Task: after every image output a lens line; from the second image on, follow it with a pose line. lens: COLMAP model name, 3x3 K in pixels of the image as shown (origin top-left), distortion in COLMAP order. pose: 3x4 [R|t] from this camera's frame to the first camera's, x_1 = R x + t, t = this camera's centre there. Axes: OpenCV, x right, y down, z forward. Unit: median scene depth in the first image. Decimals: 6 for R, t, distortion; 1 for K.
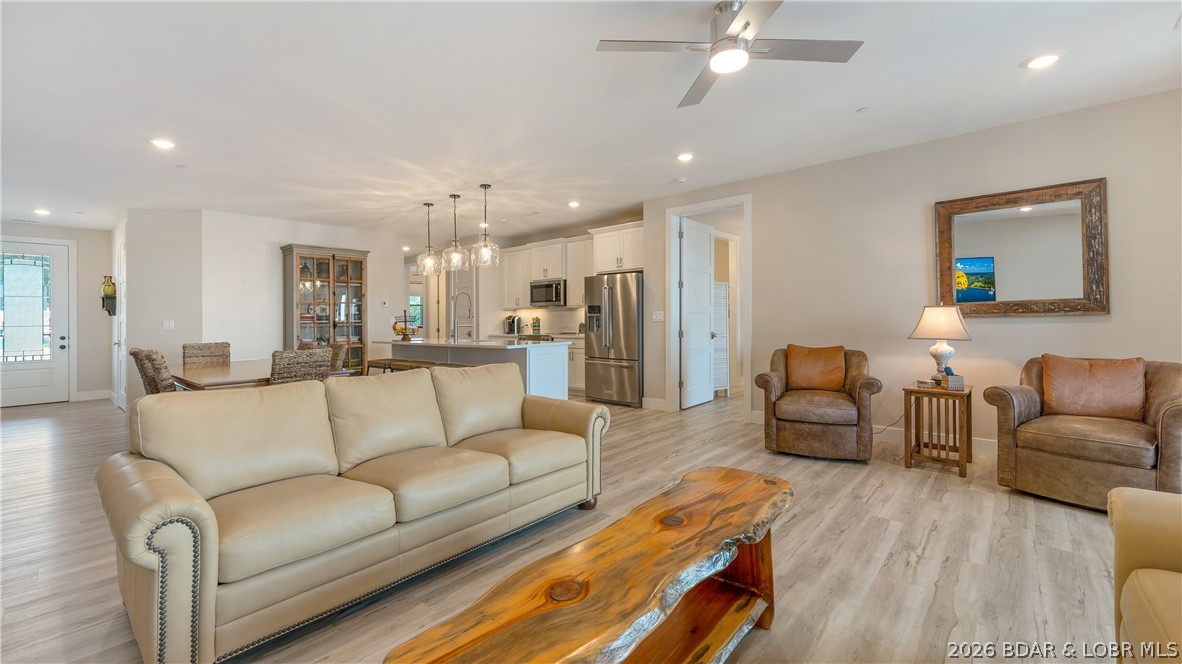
lens RADIAL K [[478.6, 0, 578.2], [0, 478.6, 316.3], [0, 0, 1]] dist [0.003733, -0.002554]
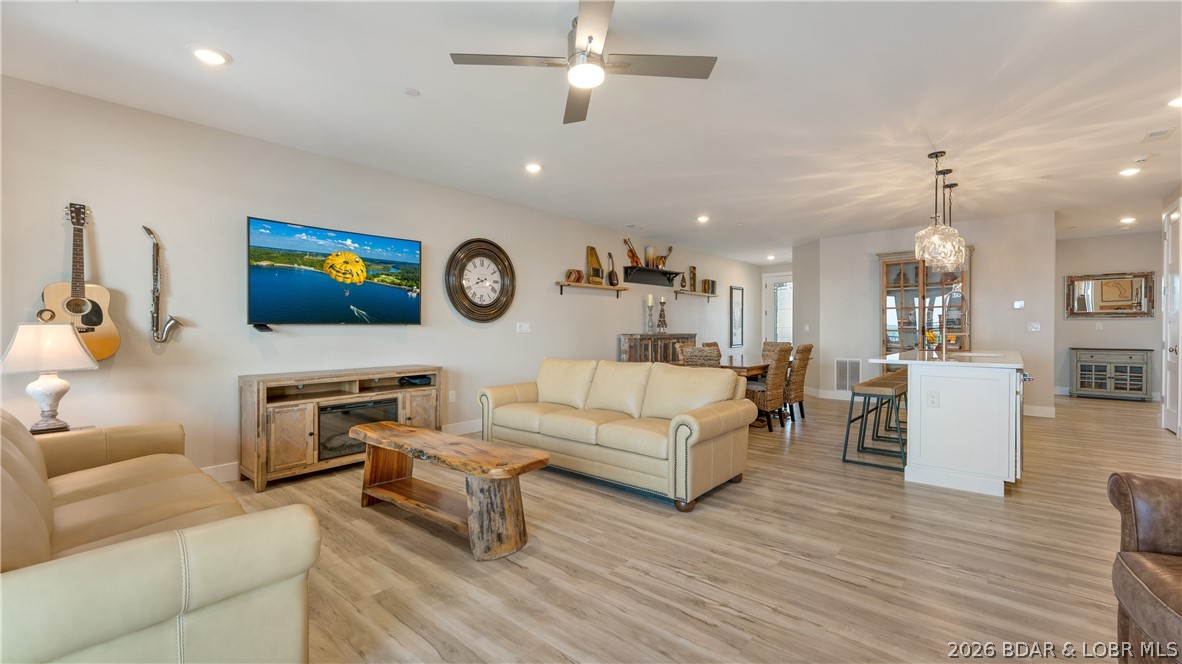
lens RADIAL K [[478.6, 0, 590.7], [0, 478.6, 332.2], [0, 0, 1]] dist [0.003733, -0.002554]
pose [[0.031564, 0.017602, -0.999347, 0.441367], [0.009100, 0.999798, 0.017898, -0.003356], [0.999460, -0.009659, 0.031398, 0.323417]]
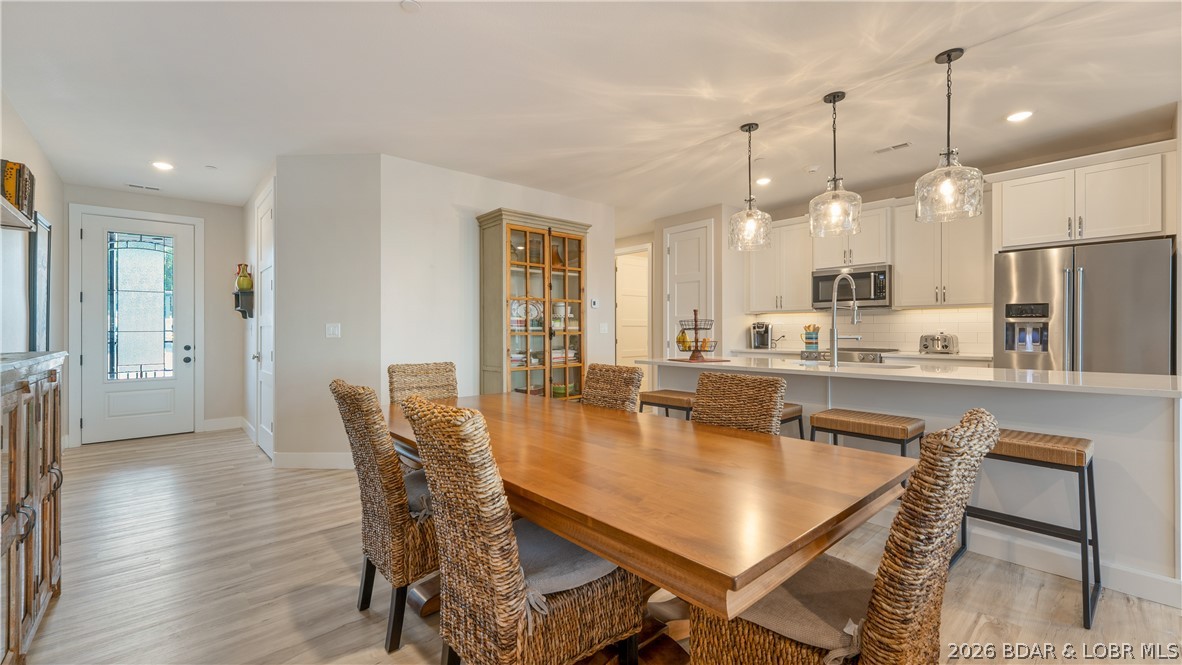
lens RADIAL K [[478.6, 0, 580.0], [0, 478.6, 329.5], [0, 0, 1]] dist [0.003733, -0.002554]
pose [[0.991651, 0.008450, -0.128673, -0.395514], [-0.007939, 0.999958, 0.004480, 0.009489], [0.128706, -0.003421, 0.991677, 0.358026]]
